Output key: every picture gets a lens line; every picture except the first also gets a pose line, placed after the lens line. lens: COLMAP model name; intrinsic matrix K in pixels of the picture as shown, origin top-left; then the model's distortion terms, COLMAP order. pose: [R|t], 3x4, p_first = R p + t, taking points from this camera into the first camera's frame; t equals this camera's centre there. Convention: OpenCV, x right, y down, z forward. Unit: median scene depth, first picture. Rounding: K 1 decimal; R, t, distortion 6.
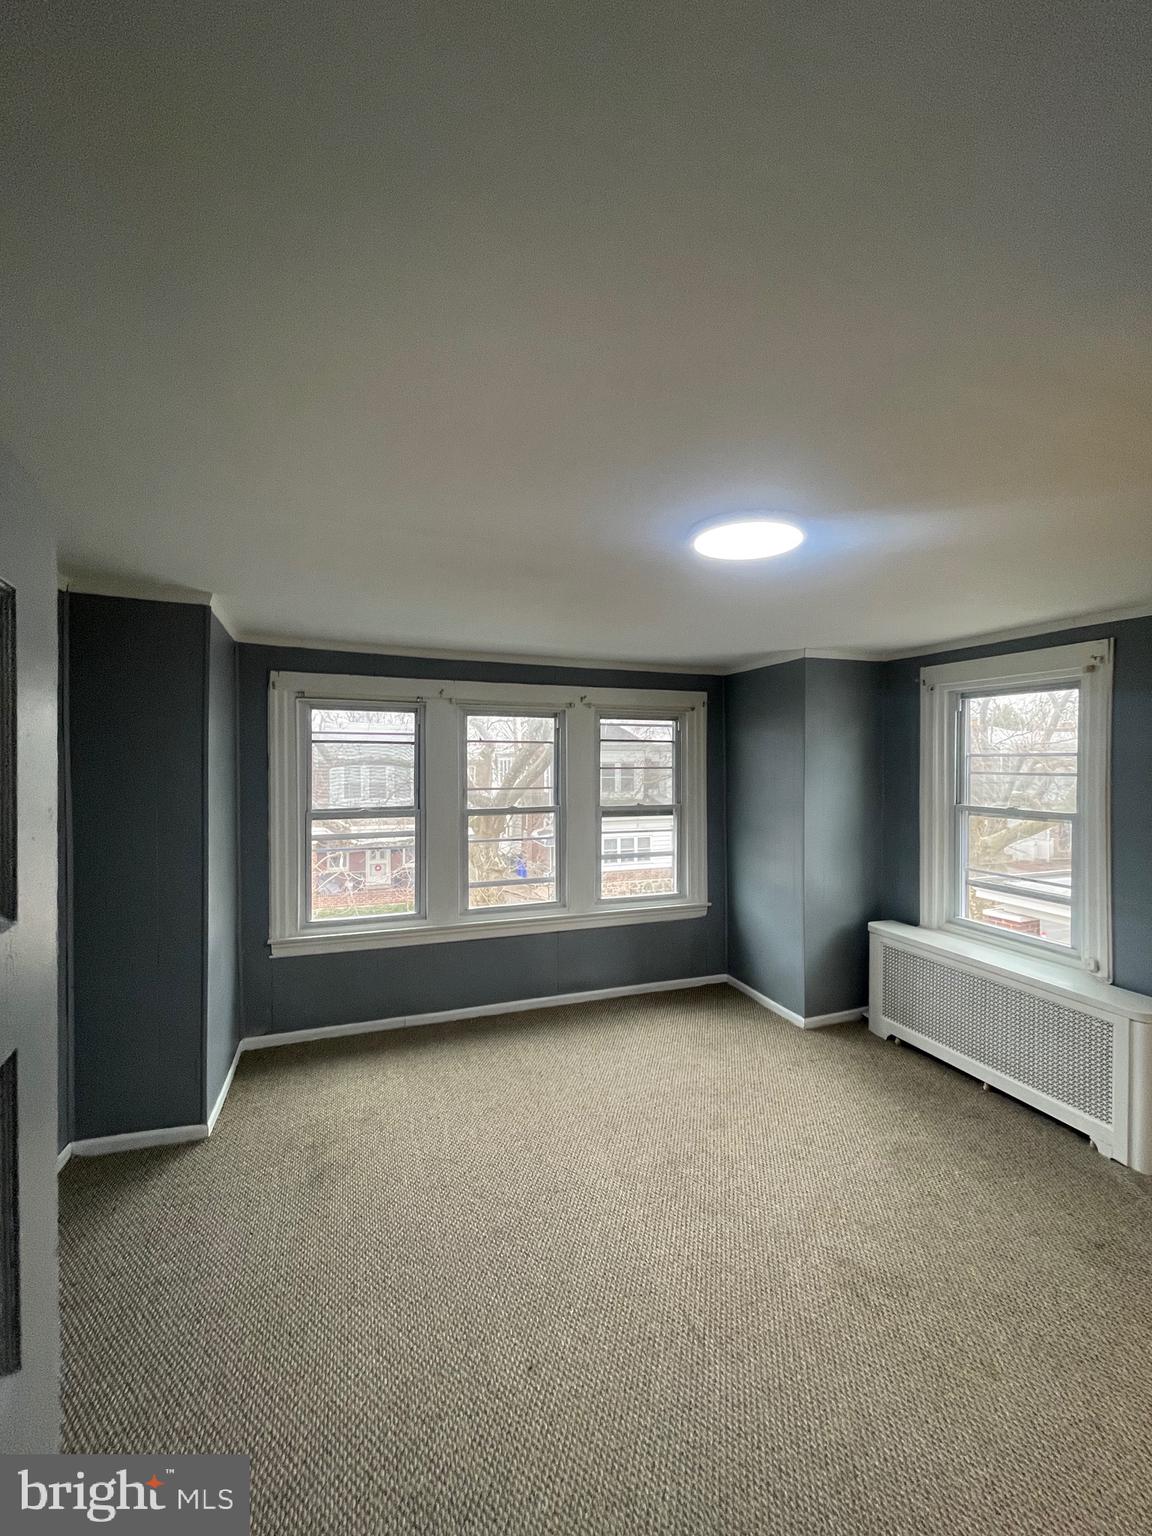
lens RADIAL K [[620.1, 0, 573.0], [0, 620.1, 764.0], [0, 0, 1]] dist [-0.006460, 0.000689]
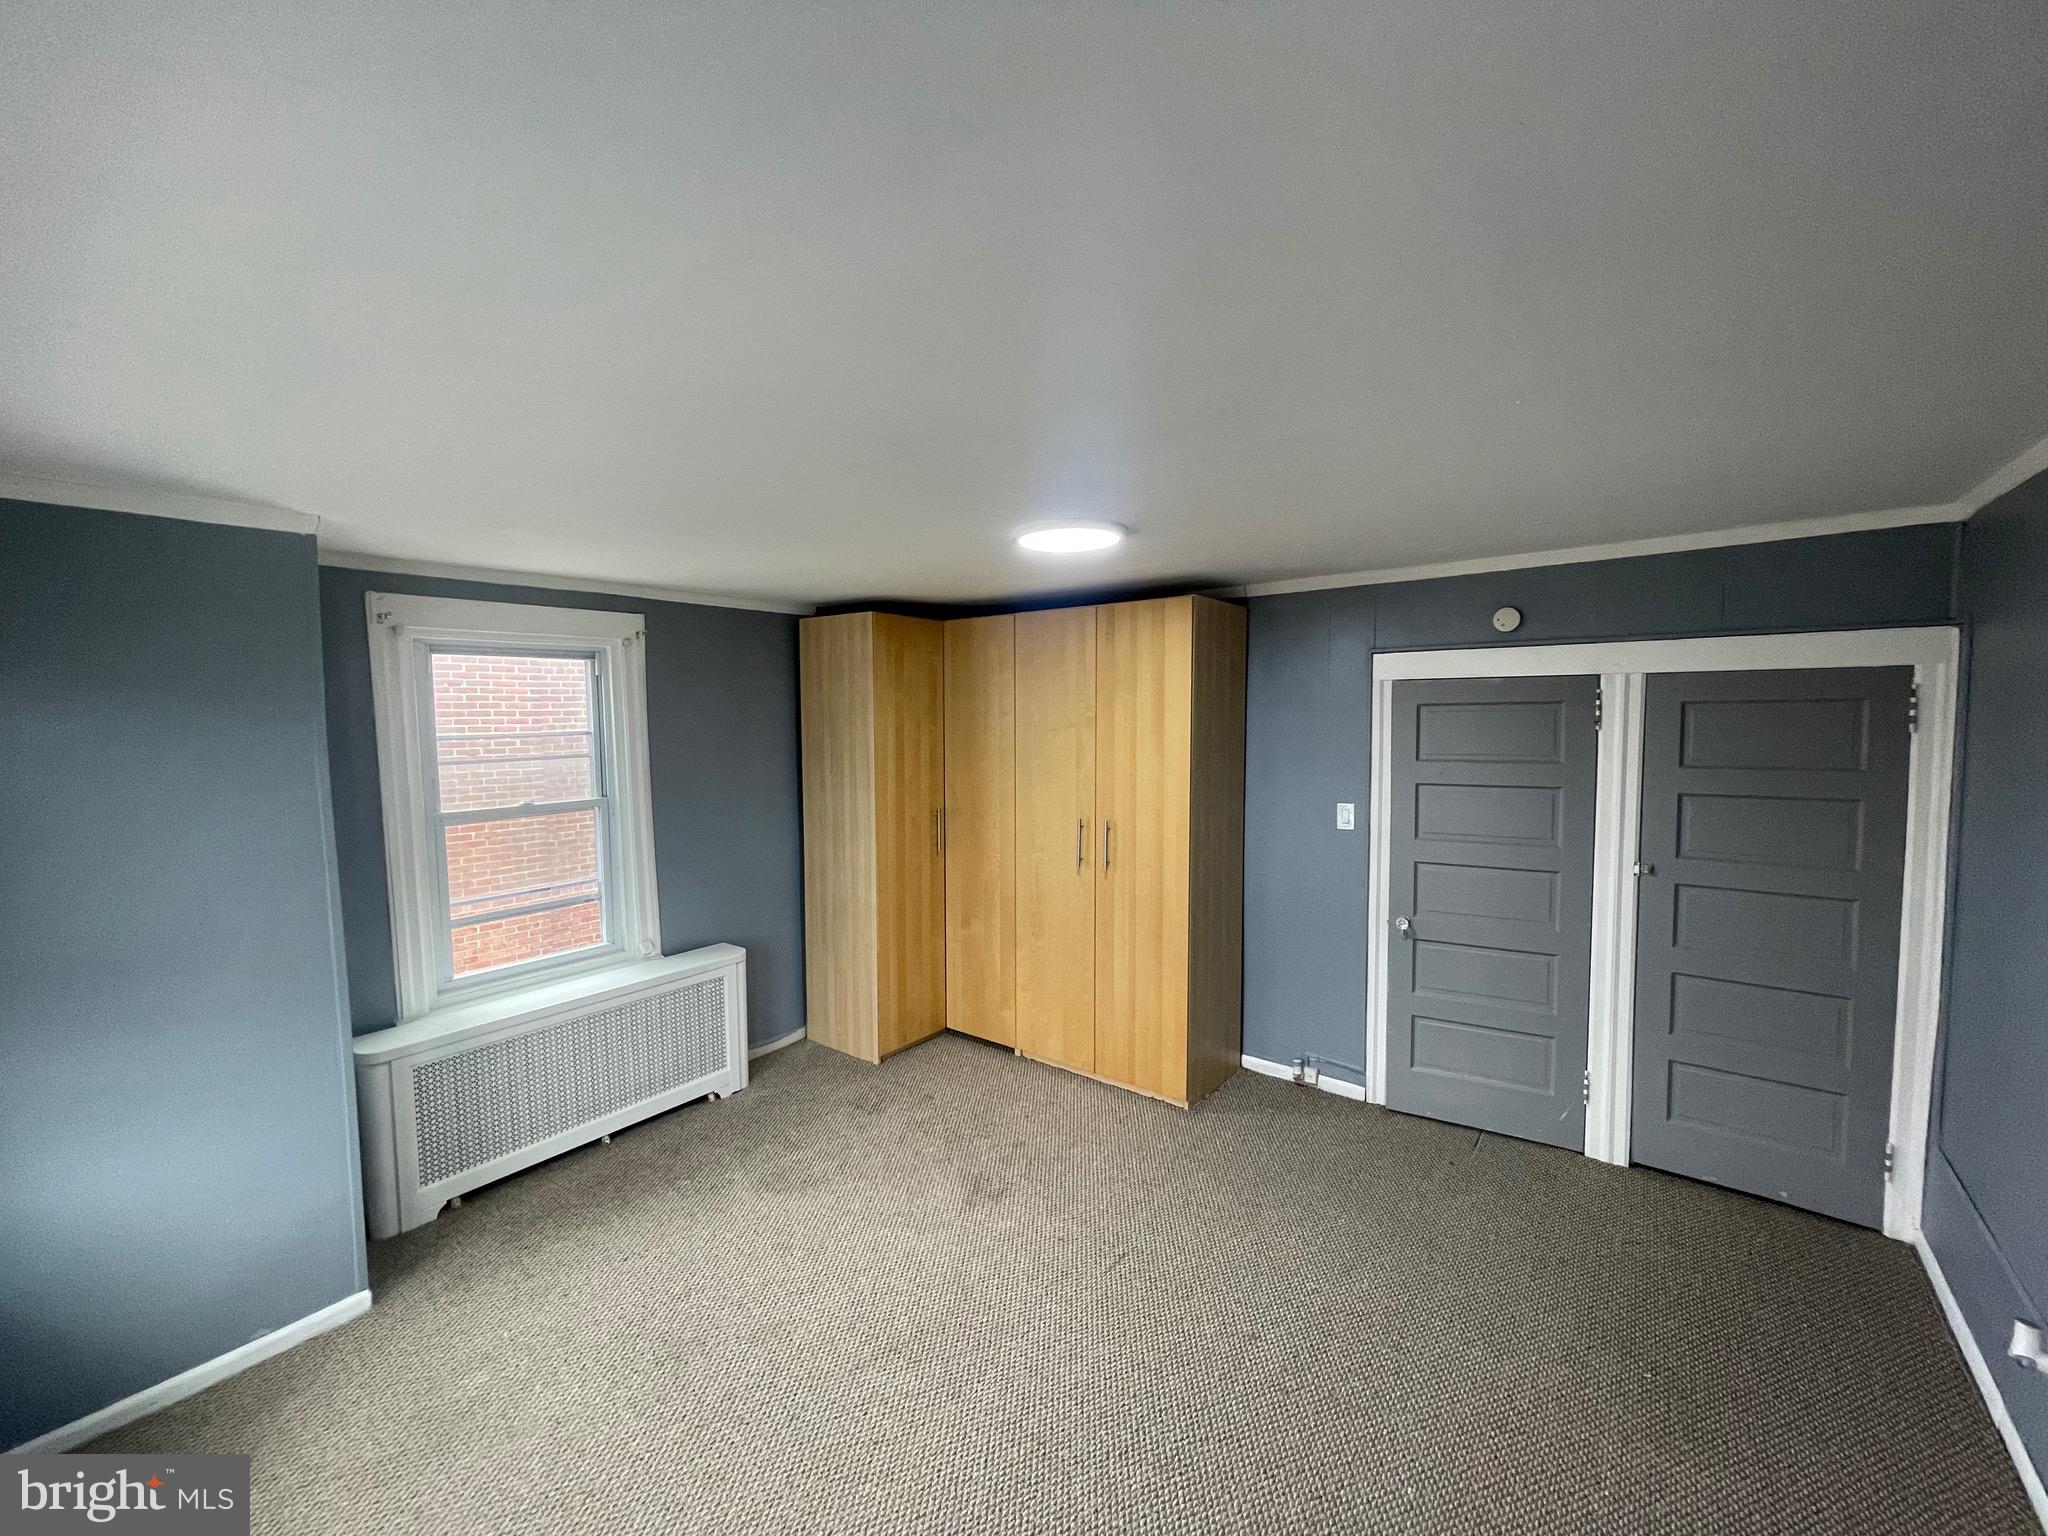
lens RADIAL K [[826.8, 0, 1018.5], [0, 826.8, 763.4], [0, 0, 1]] dist [-0.006460, 0.000689]
pose [[-0.540641, -0.052379, 0.839621, -0.533775], [0.017655, 0.997133, 0.073574, -0.049298], [-0.841068, 0.054601, -0.538166, 1.125262]]
